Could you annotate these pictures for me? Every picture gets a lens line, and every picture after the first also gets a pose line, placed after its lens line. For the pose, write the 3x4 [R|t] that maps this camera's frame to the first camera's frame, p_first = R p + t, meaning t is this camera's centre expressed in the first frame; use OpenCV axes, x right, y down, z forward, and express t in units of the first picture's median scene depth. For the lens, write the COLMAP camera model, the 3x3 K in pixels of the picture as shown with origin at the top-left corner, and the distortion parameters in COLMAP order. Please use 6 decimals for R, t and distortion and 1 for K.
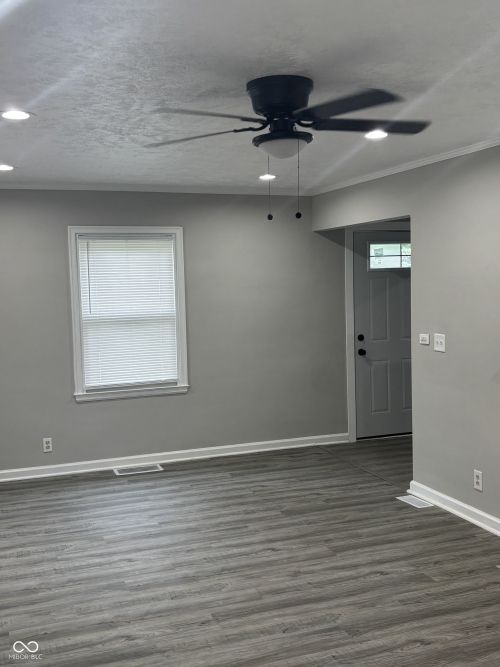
lens RADIAL K [[728.2, 0, 250.0], [0, 728.2, 333.5], [0, 0, 1]] dist [0.160735, -0.351247]
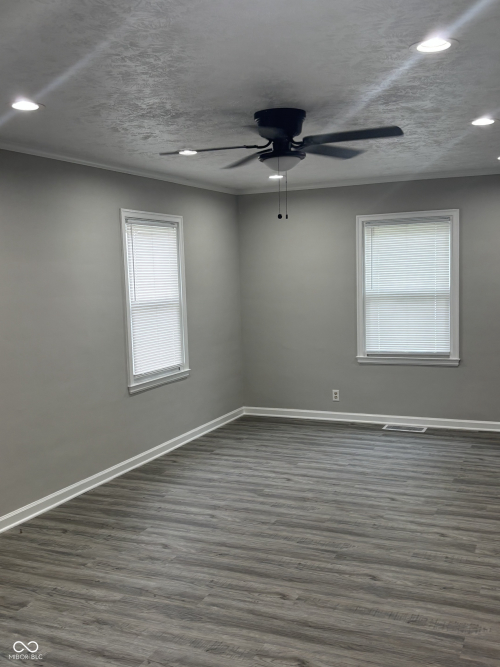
lens RADIAL K [[728.2, 0, 250.0], [0, 728.2, 333.5], [0, 0, 1]] dist [0.160735, -0.351247]
pose [[0.717458, 0.064421, -0.693616, 0.646180], [-0.040739, 0.997891, 0.050541, -0.011384], [0.695409, -0.008004, 0.718570, 0.029236]]
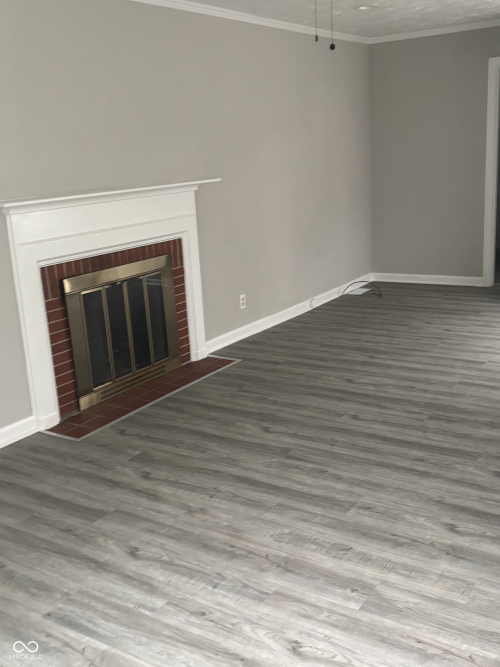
lens RADIAL K [[728.2, 0, 250.0], [0, 728.2, 333.5], [0, 0, 1]] dist [0.160735, -0.351247]
pose [[-0.588806, -0.145333, 0.795101, -0.514710], [0.135820, 0.951924, 0.274578, -0.053524], [-0.796782, 0.269664, -0.540759, 1.214740]]
